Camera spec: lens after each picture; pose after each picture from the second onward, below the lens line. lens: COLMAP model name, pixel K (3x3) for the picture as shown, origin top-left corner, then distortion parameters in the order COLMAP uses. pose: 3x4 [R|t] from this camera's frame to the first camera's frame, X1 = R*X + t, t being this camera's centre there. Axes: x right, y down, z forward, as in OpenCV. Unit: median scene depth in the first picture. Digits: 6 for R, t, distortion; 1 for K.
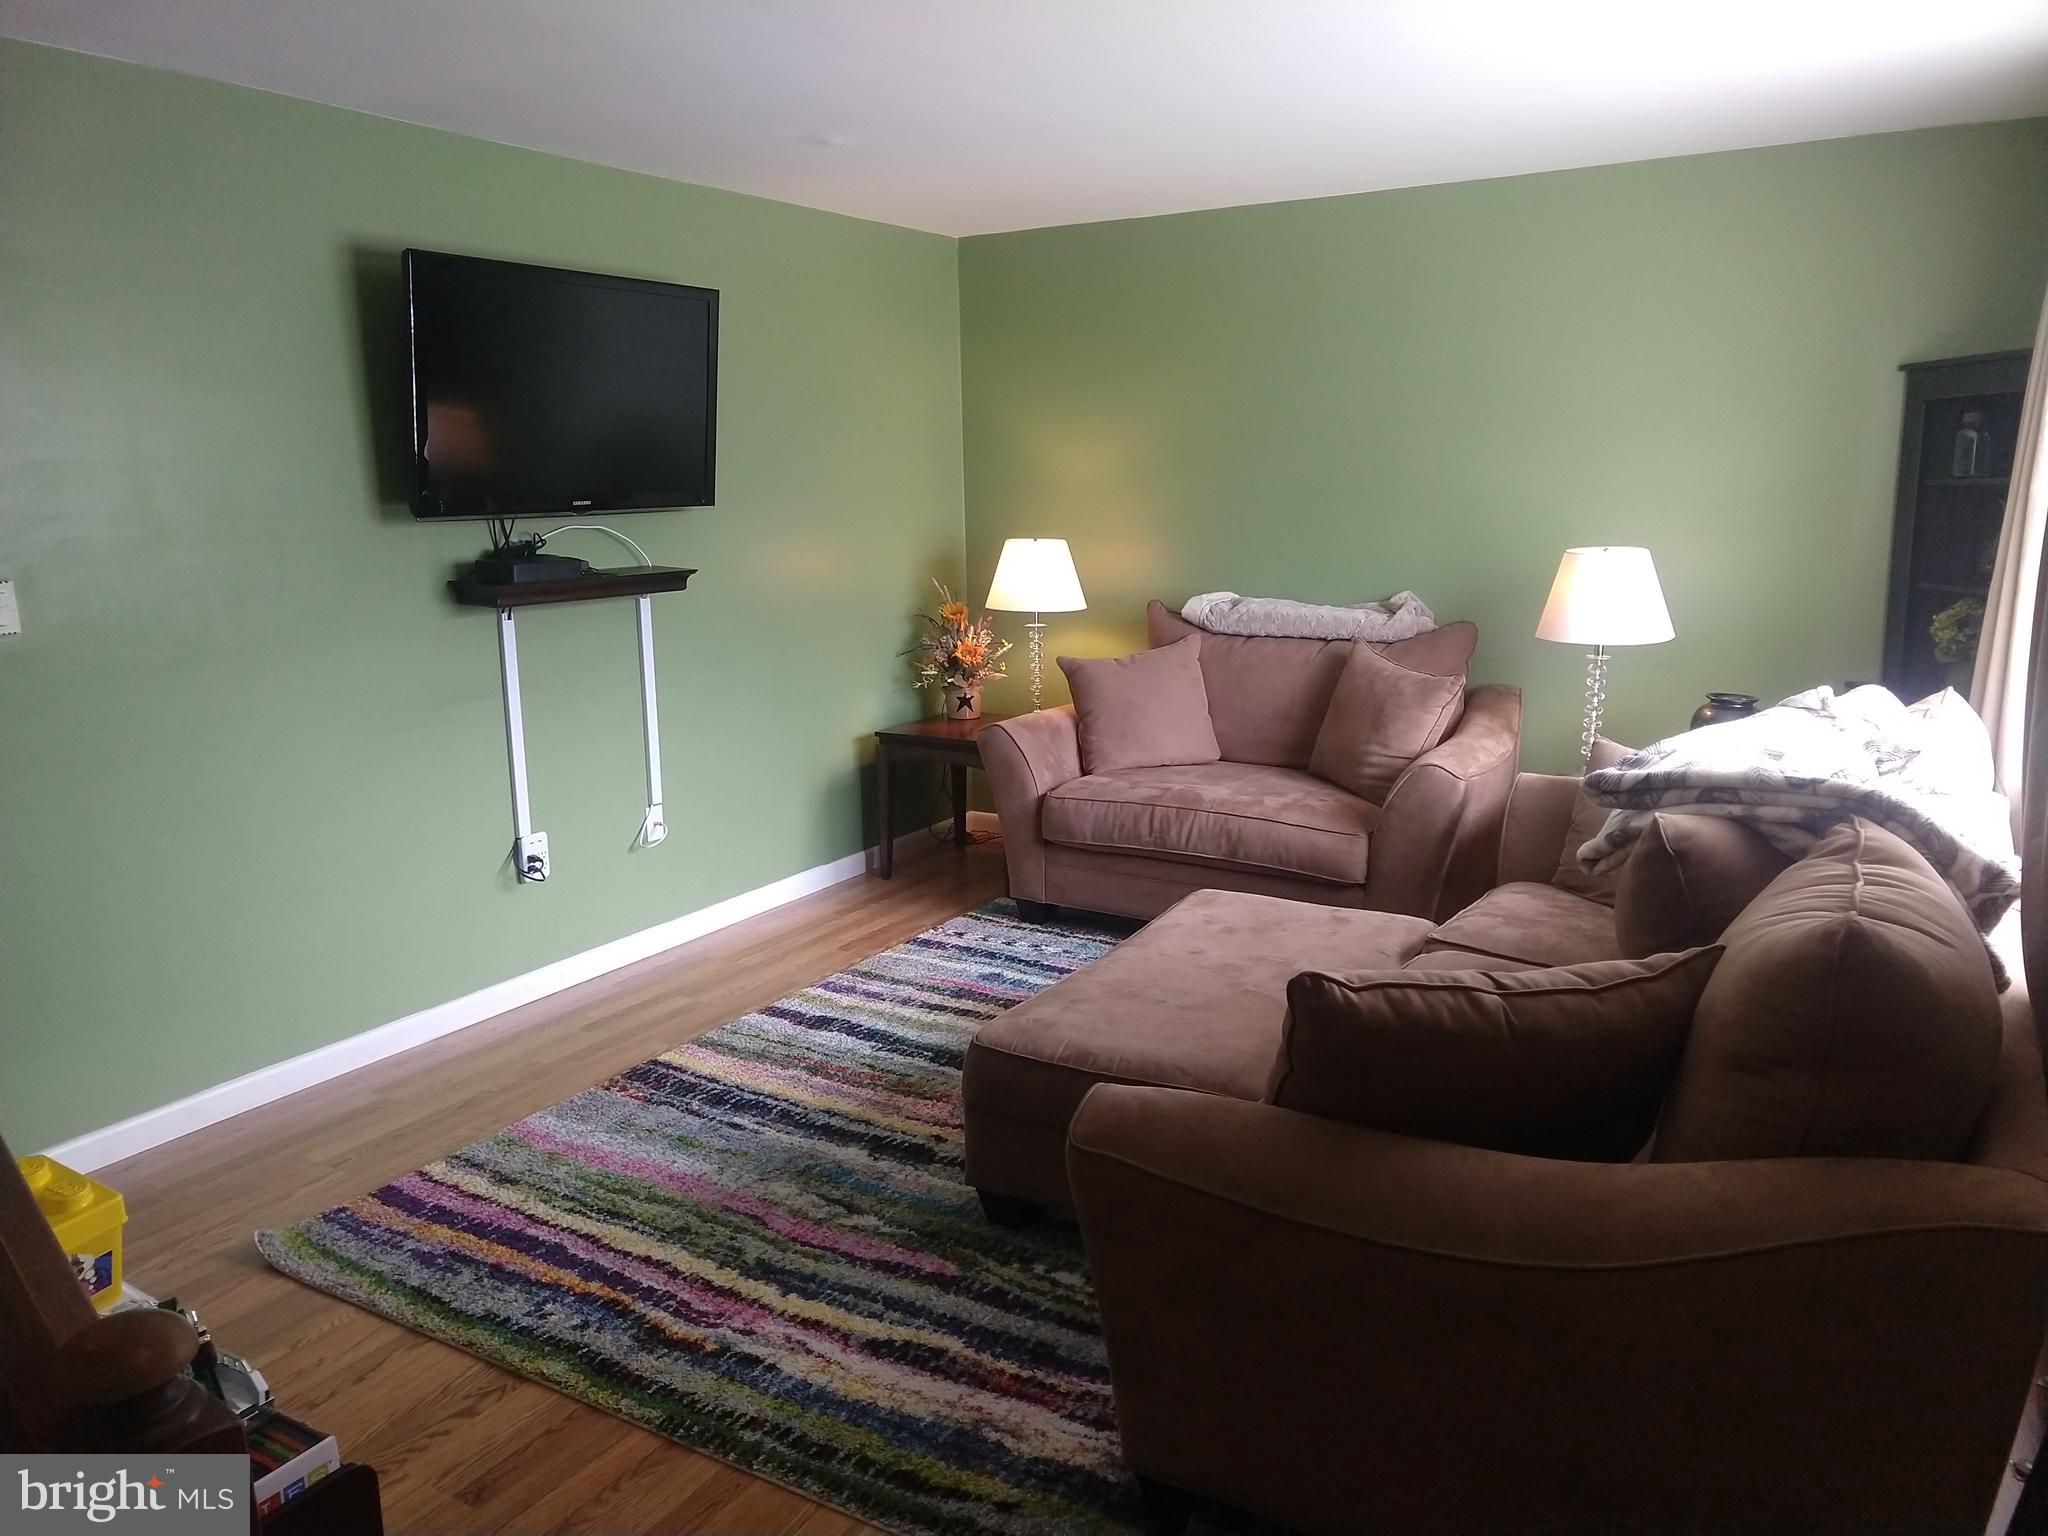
lens RADIAL K [[1520.7, 0, 1042.9], [0, 1520.7, 770.9], [0, 0, 1]] dist [0.019760, 0.017428]
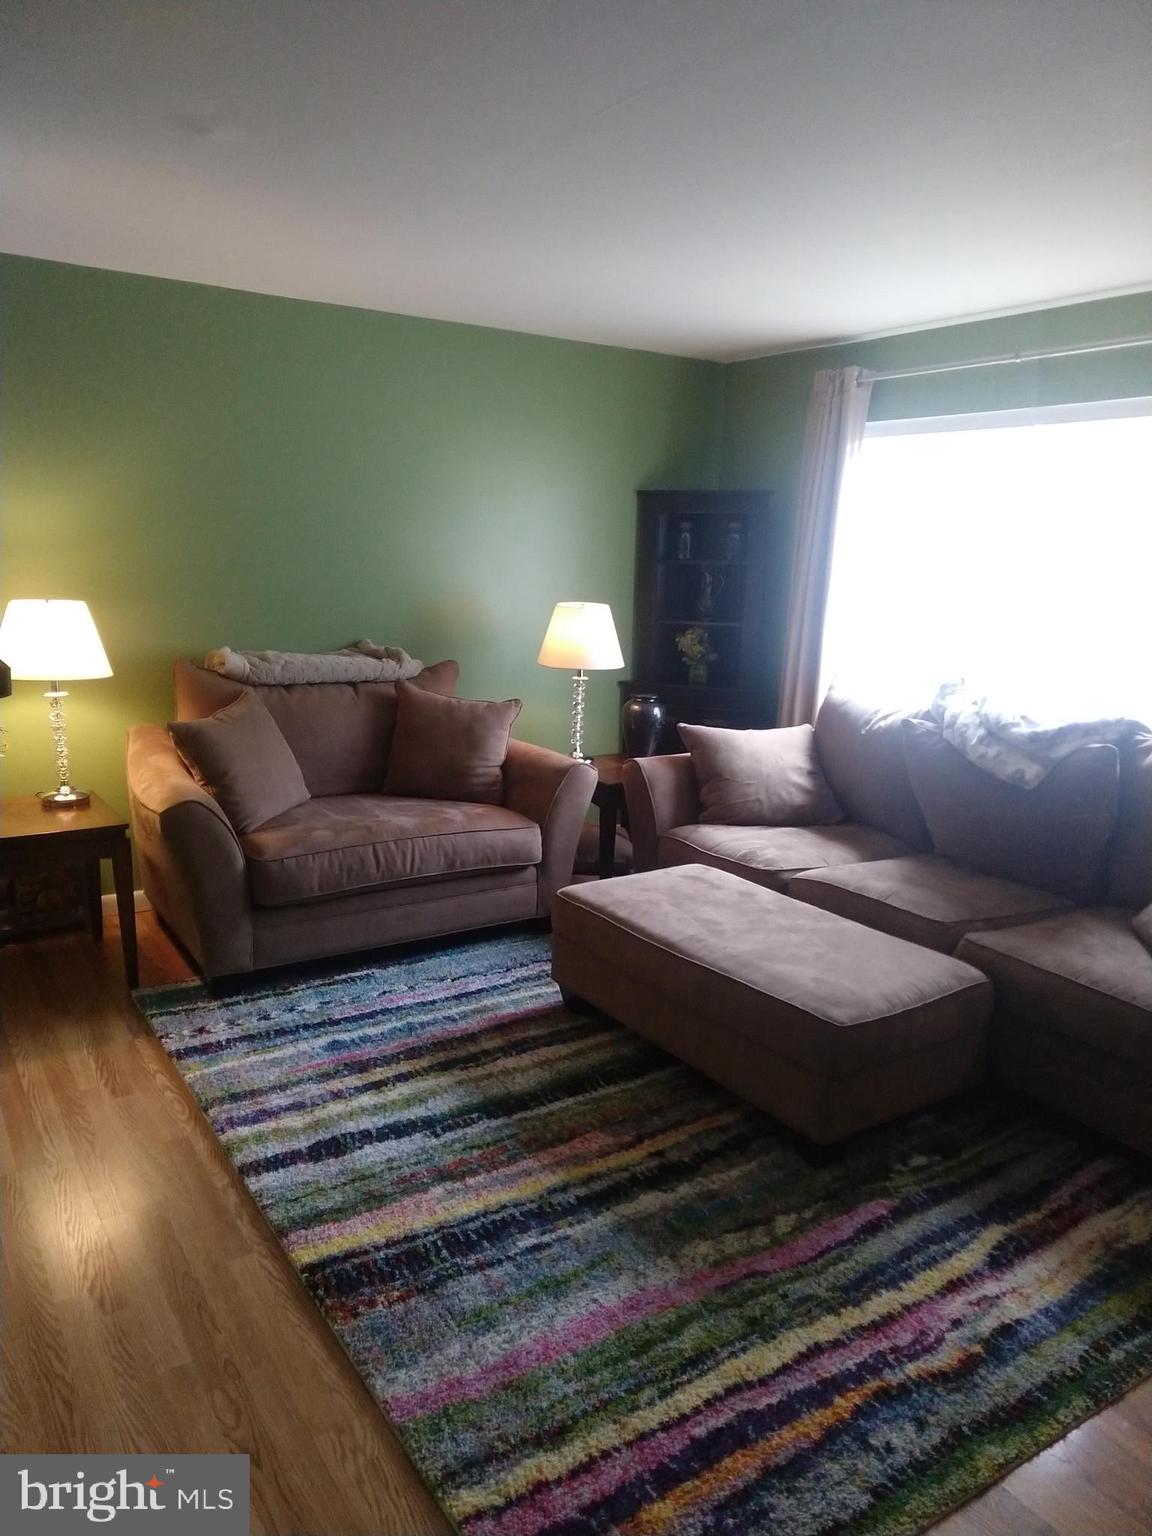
lens RADIAL K [[1140.5, 0, 587.6], [0, 1140.5, 764.0], [0, 0, 1]] dist [0.019760, 0.017428]
pose [[0.410501, -0.141676, 0.900787, -0.759157], [0.148244, 0.985083, 0.087377, -0.104957], [-0.899729, 0.097667, 0.425381, 0.654253]]
